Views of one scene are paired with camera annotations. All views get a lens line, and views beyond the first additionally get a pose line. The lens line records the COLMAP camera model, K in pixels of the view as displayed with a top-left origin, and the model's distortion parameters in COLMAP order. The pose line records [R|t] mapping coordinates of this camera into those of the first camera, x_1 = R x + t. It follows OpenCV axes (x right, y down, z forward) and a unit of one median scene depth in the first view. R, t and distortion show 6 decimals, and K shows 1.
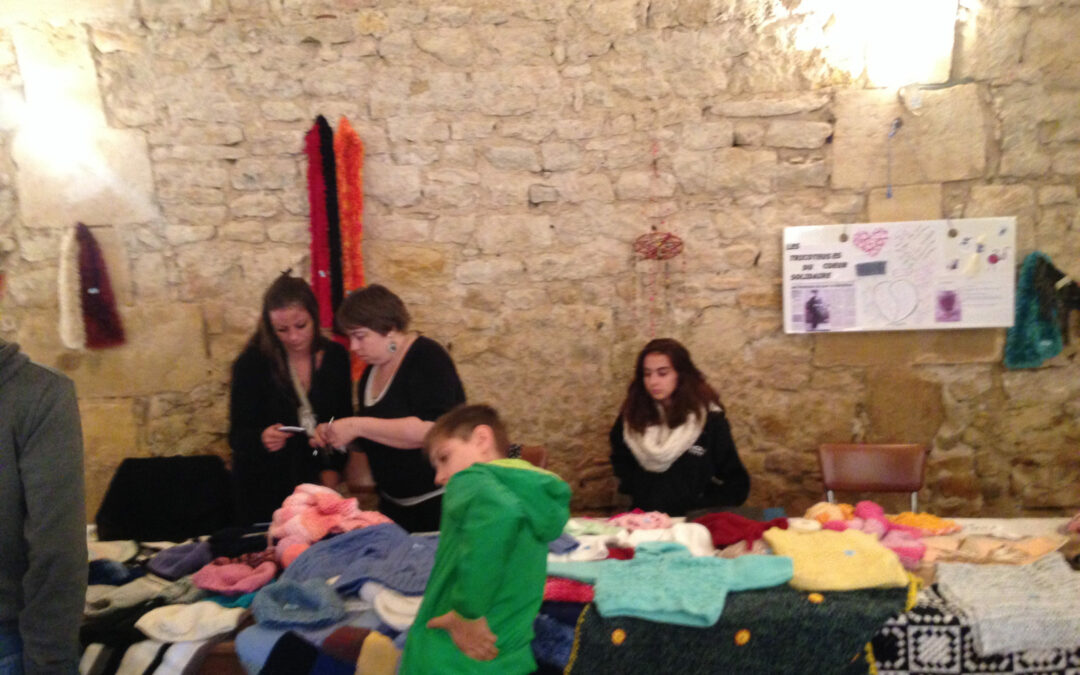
lens RADIAL K [[962.5, 0, 543.0], [0, 962.5, 340.5], [0, 0, 1]] dist [0.186852, -0.289509]
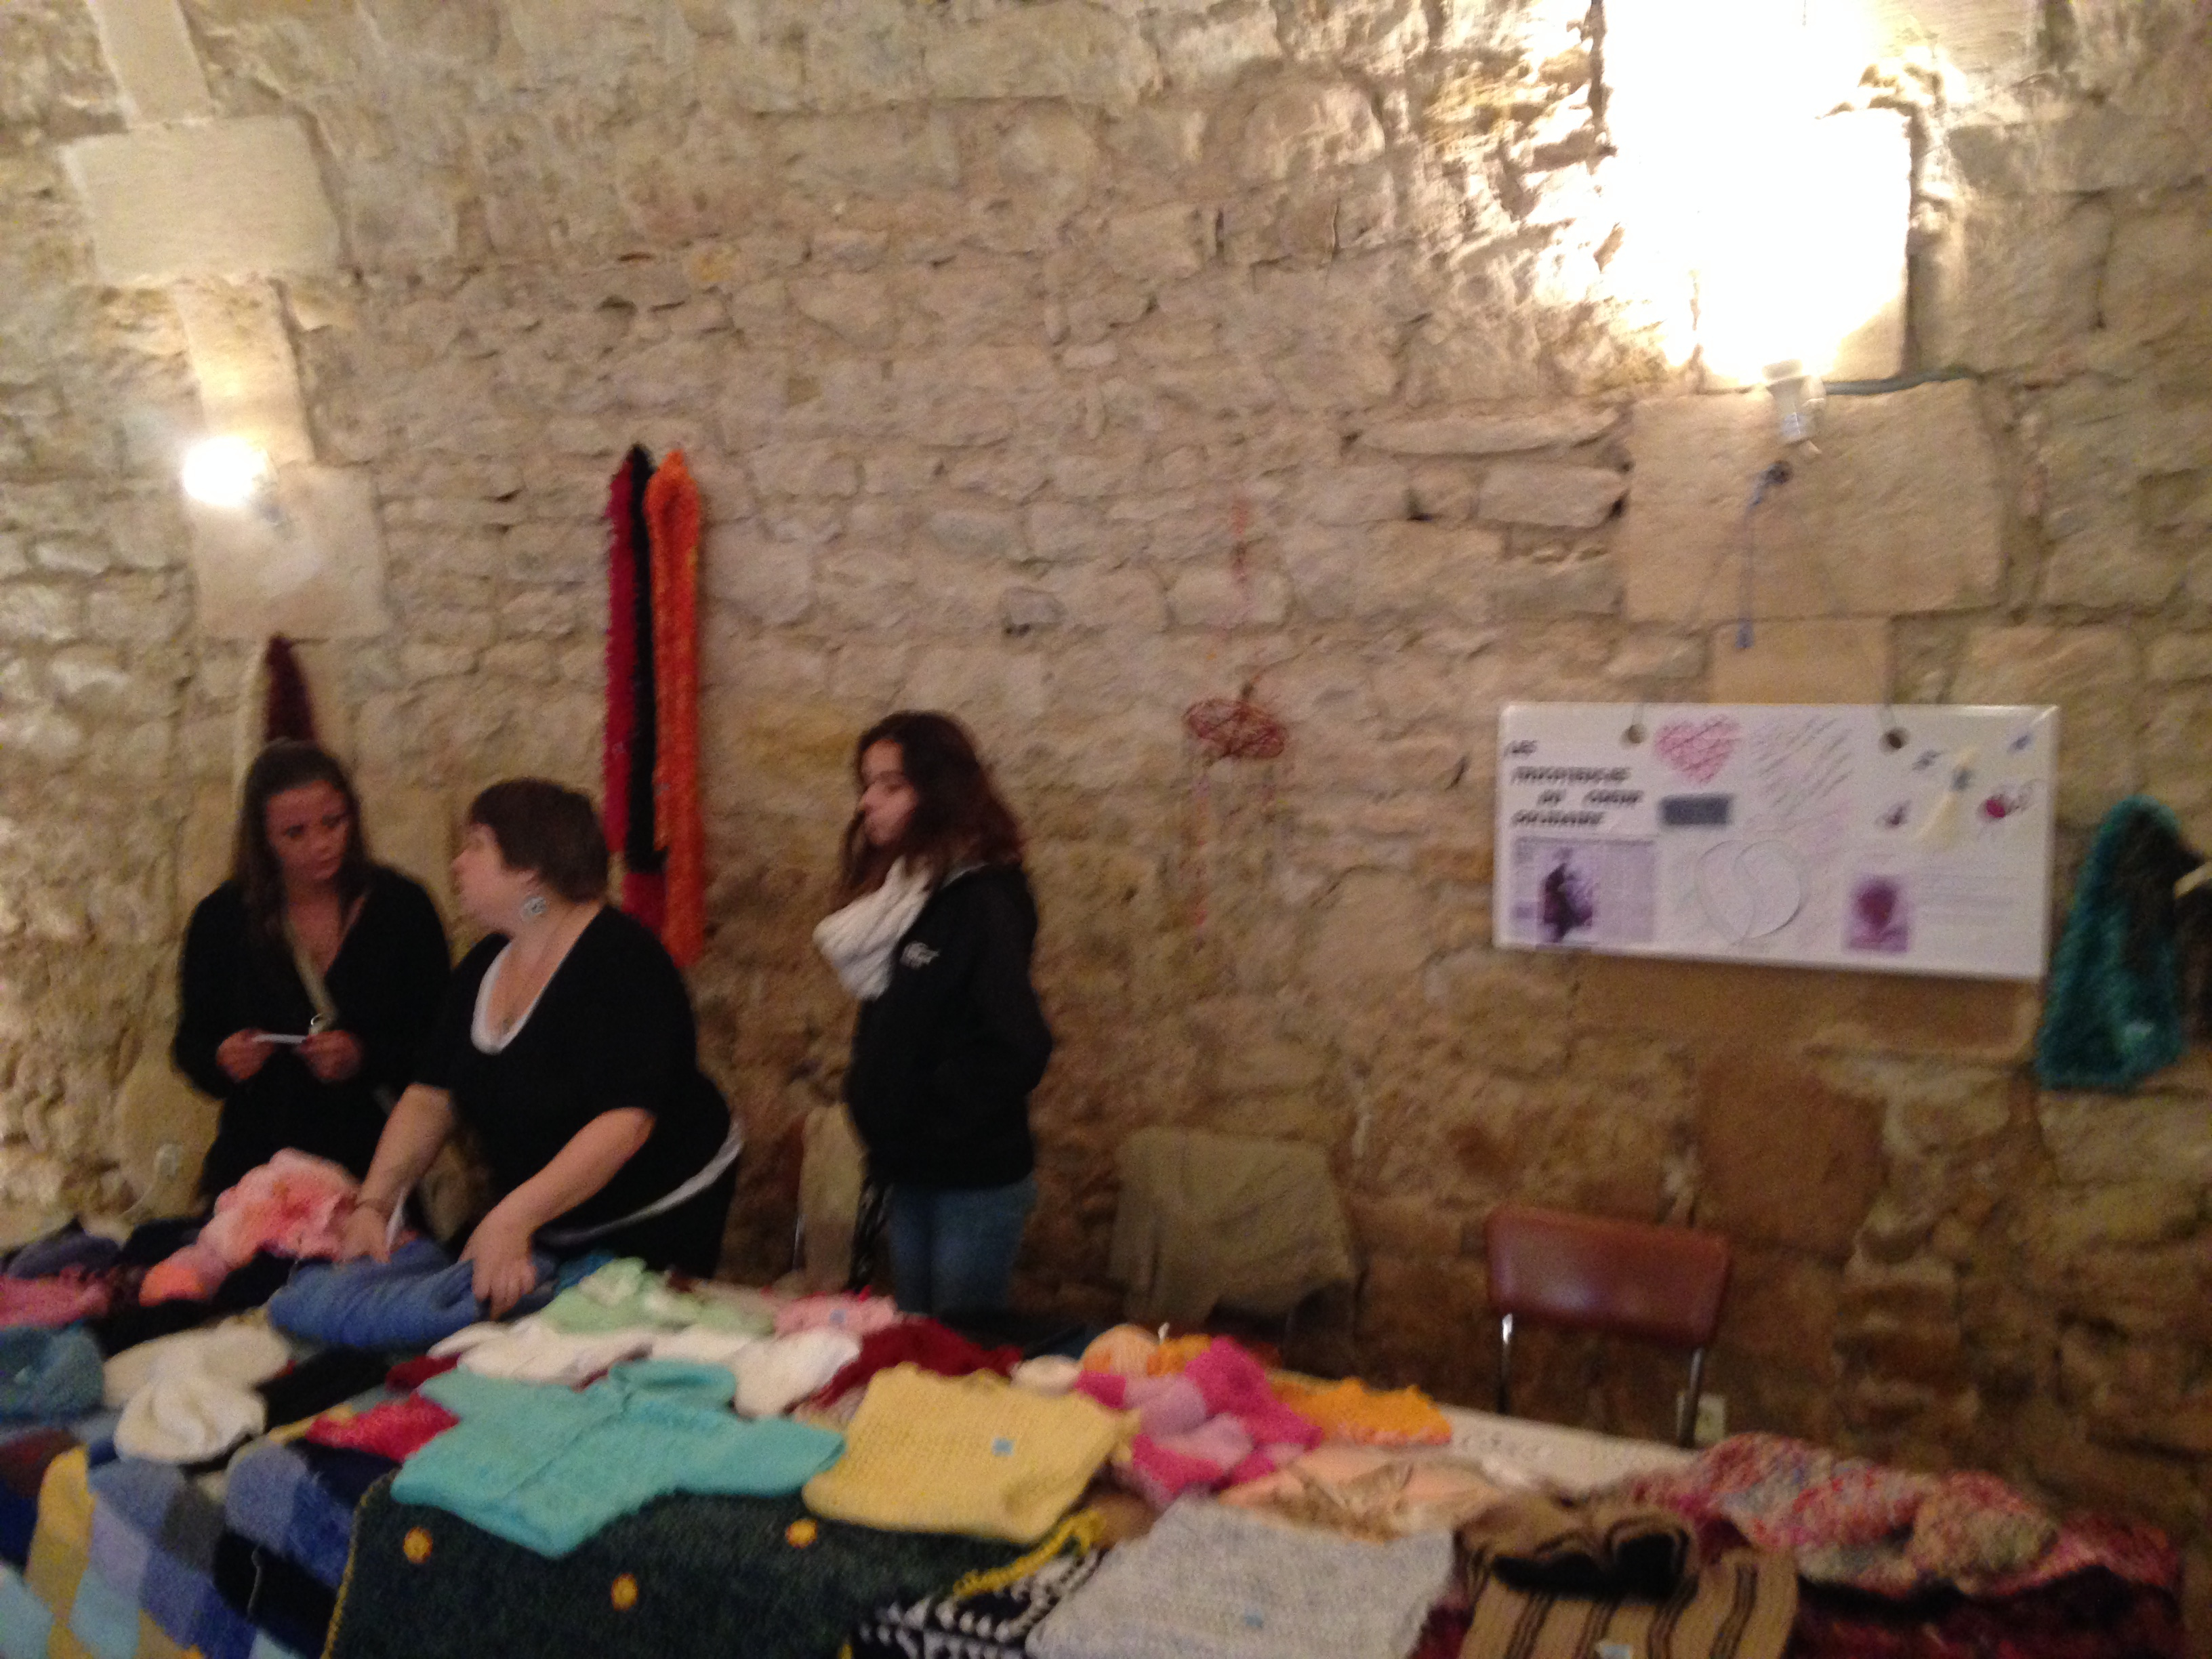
lens RADIAL K [[1962.2, 0, 1106.0], [0, 1962.2, 829.5], [0, 0, 1]] dist [0.177332, -0.262867]
pose [[0.940636, 0.070751, -0.331962, 0.378014], [-0.082118, 0.996415, -0.020321, -0.026291], [0.329334, 0.046374, 0.943074, 0.097419]]
